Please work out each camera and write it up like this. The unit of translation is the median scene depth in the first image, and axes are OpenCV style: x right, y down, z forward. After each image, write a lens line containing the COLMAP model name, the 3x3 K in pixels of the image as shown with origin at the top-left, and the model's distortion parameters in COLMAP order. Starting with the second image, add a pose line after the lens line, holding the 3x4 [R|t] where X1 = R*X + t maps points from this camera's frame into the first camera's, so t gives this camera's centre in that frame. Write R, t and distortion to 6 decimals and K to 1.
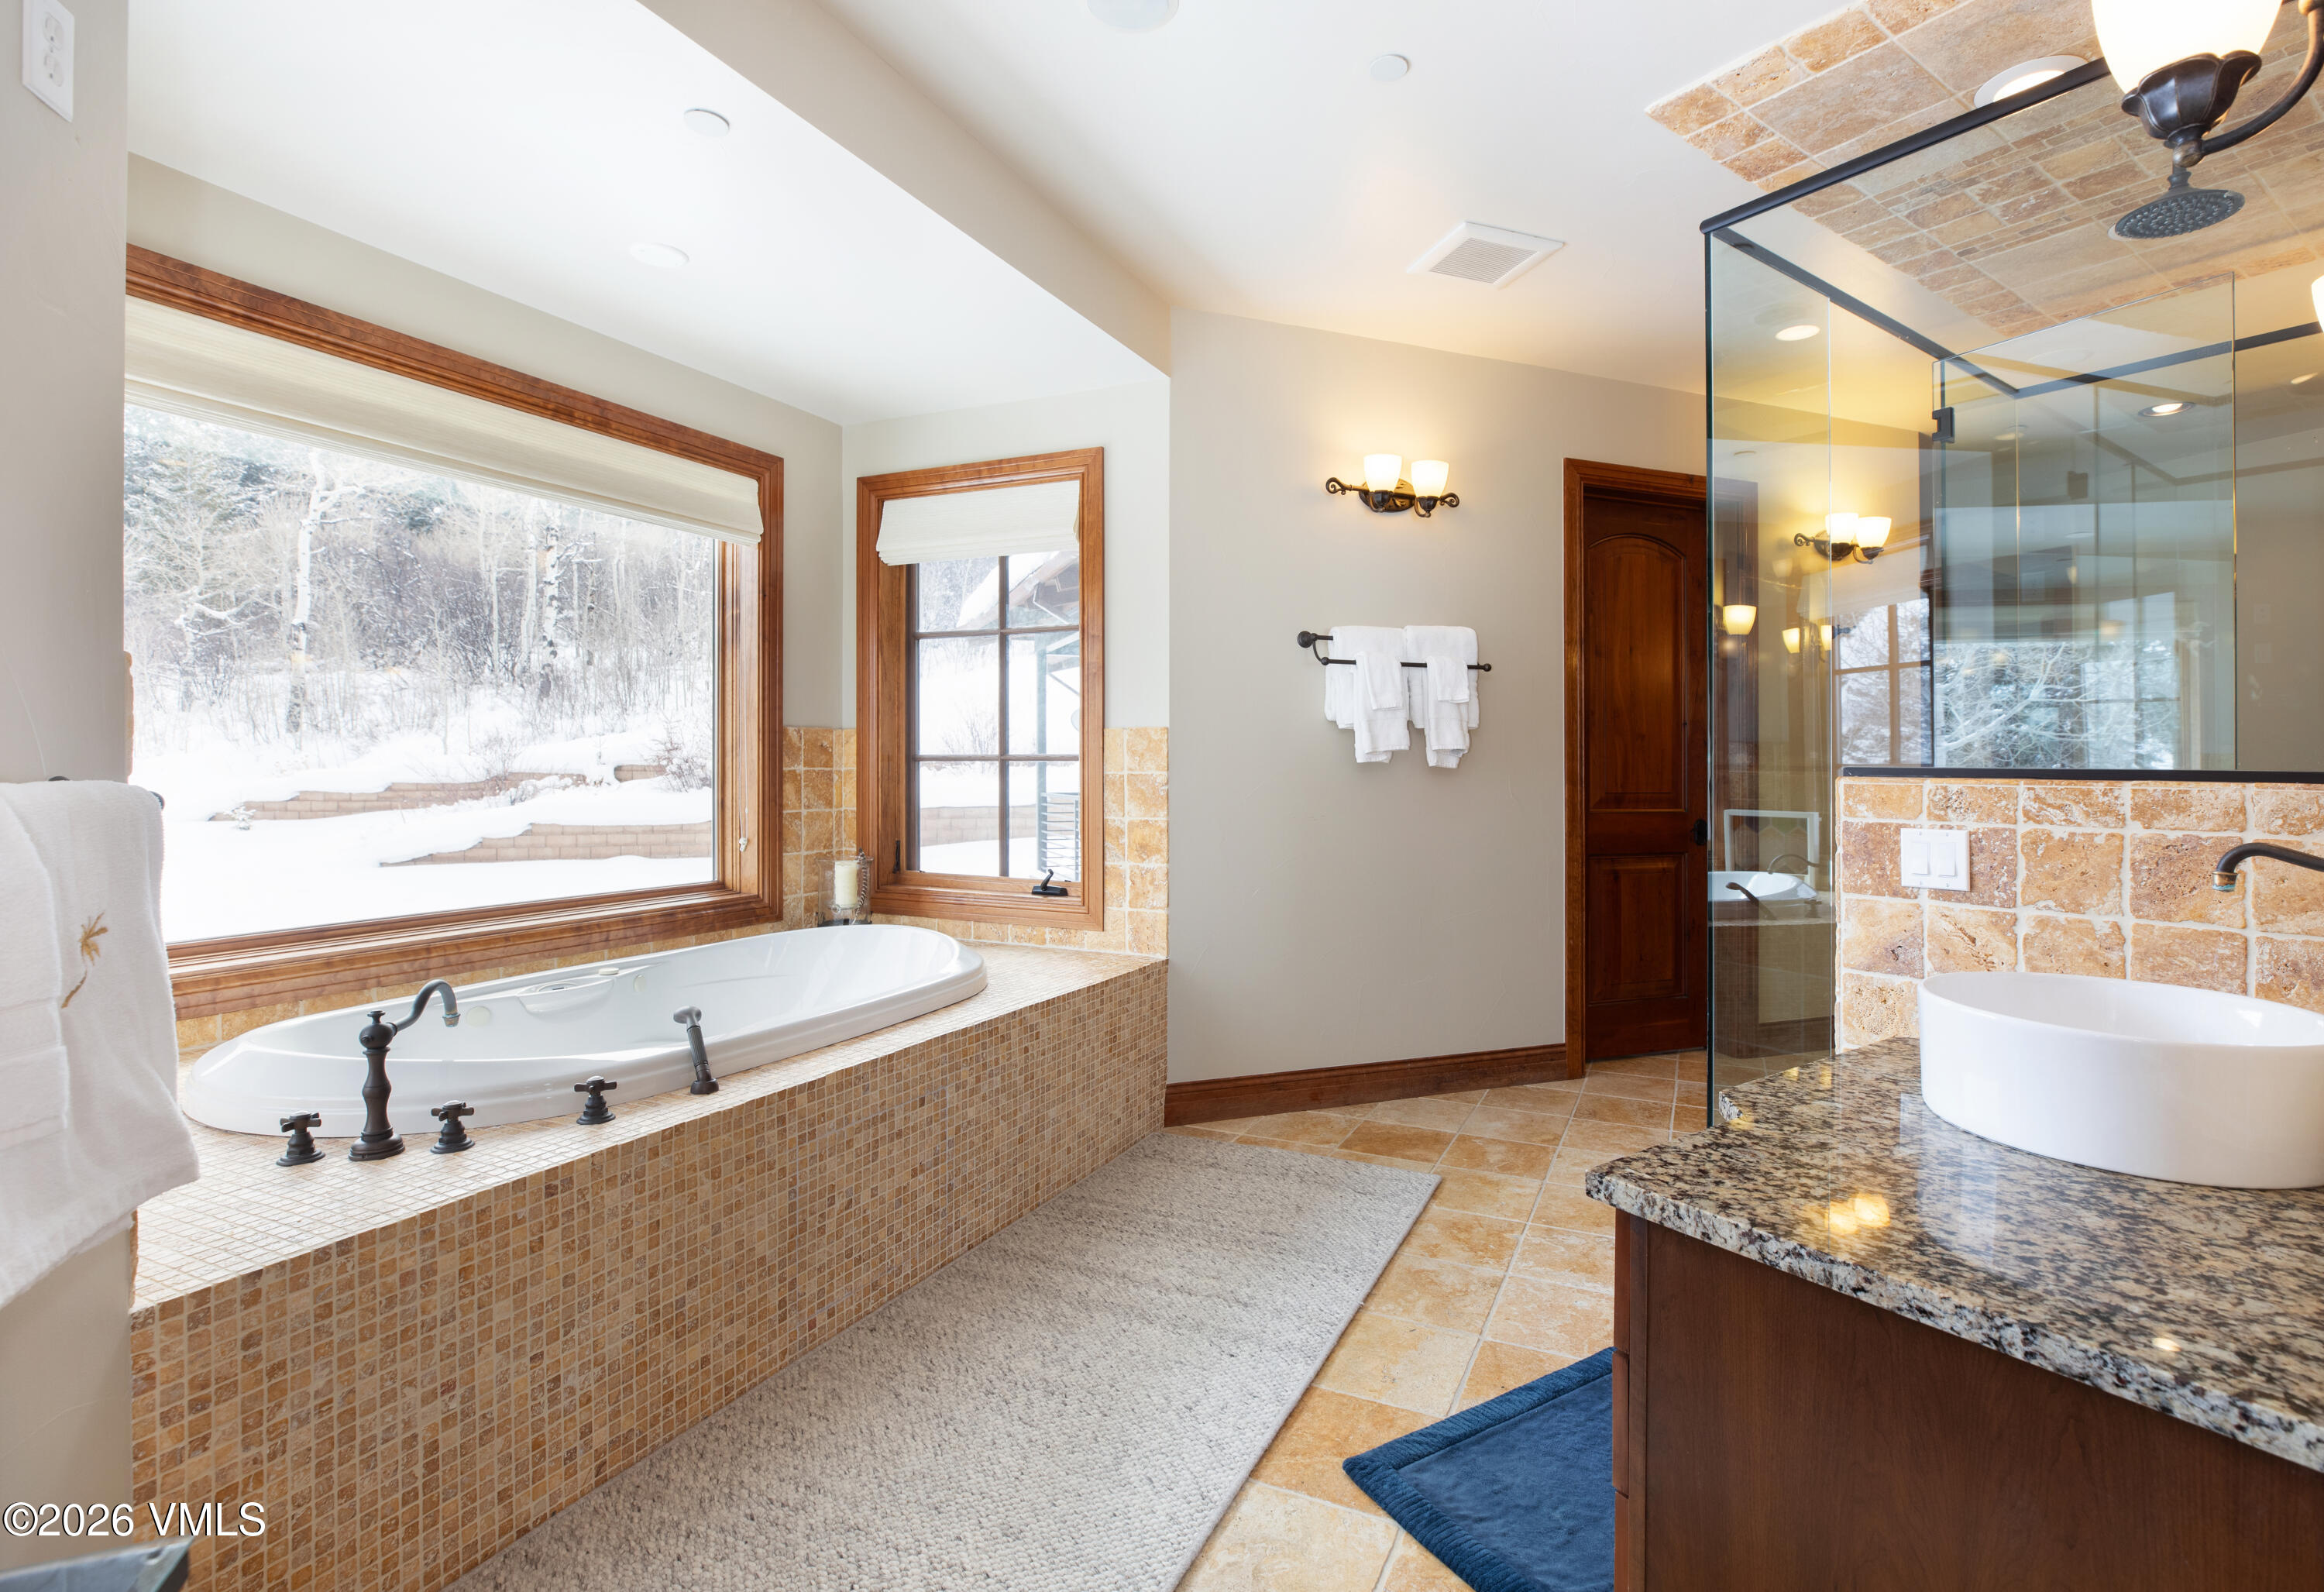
lens RADIAL K [[1129.6, 0, 1161.2], [0, 1129.6, 777.5], [0, 0, 1]] dist [-0.003941, -0.001399]
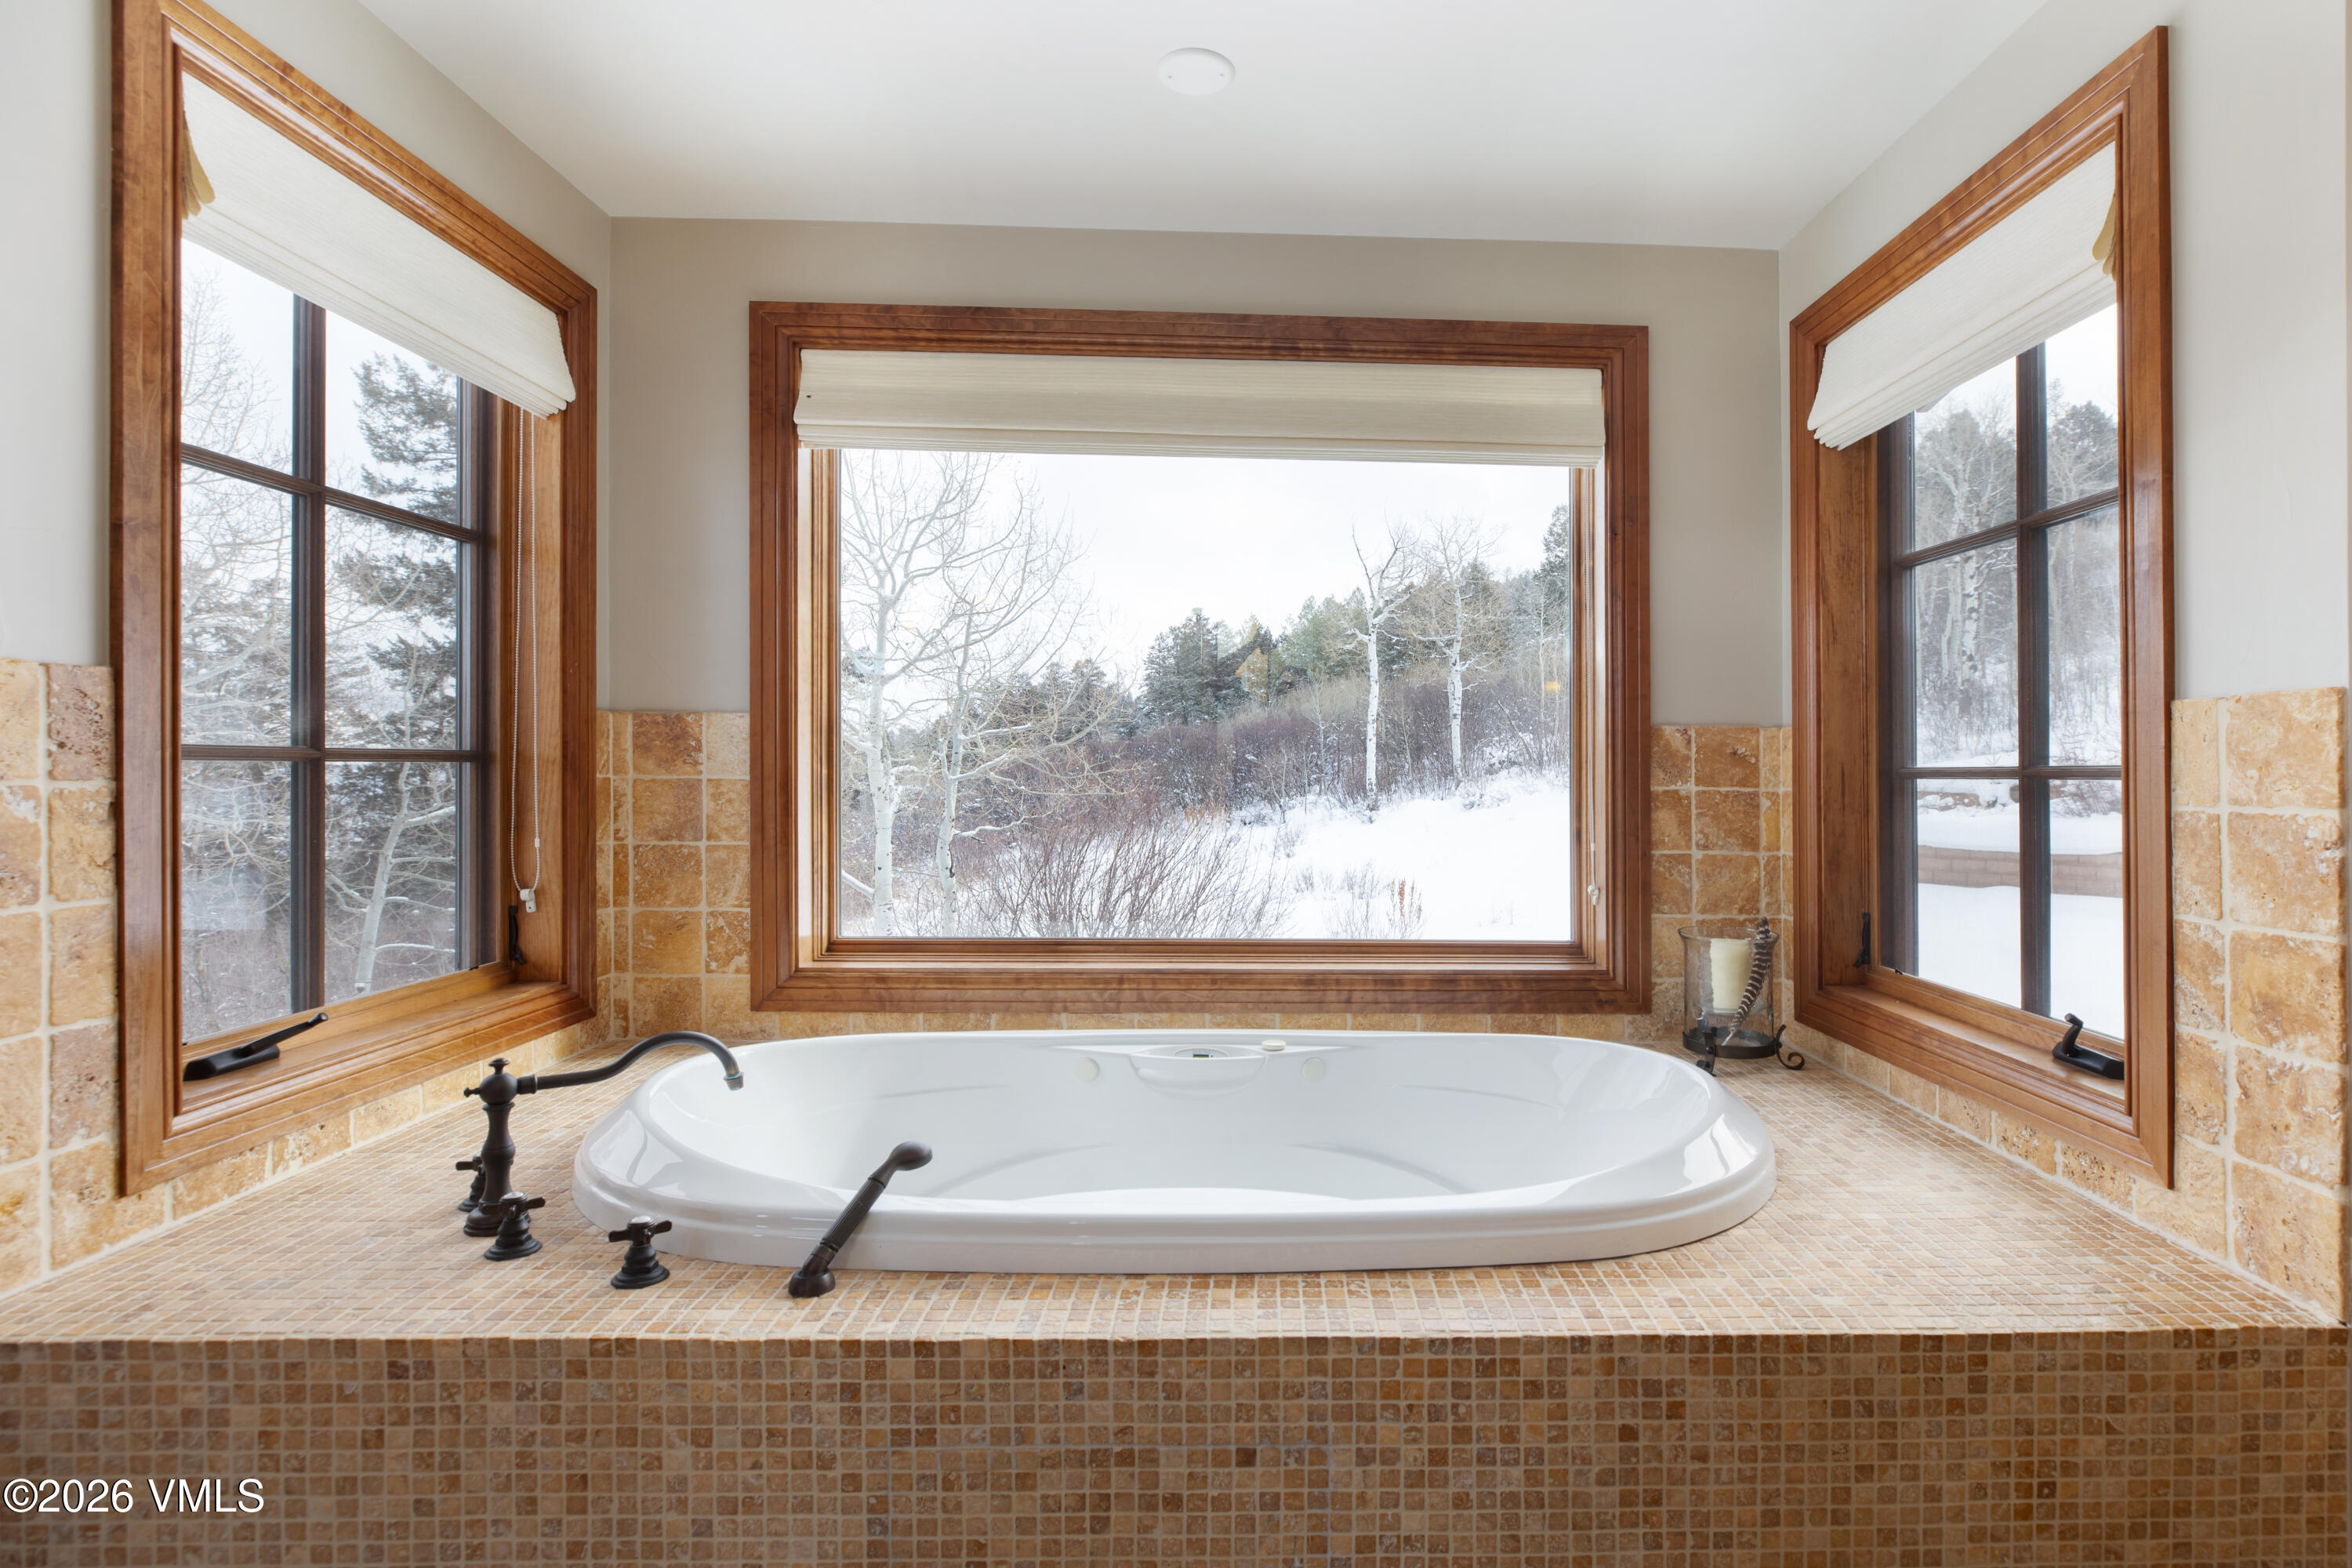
lens RADIAL K [[1134.7, 0, 1190.4], [0, 1134.7, 773.8], [0, 0, 1]] dist [-0.016665, 0.005766]
pose [[0.474734, 0.003898, -0.880121, 0.184514], [-0.020690, 0.999763, -0.006732, -0.008688], [0.879886, 0.021406, 0.474702, 0.636532]]
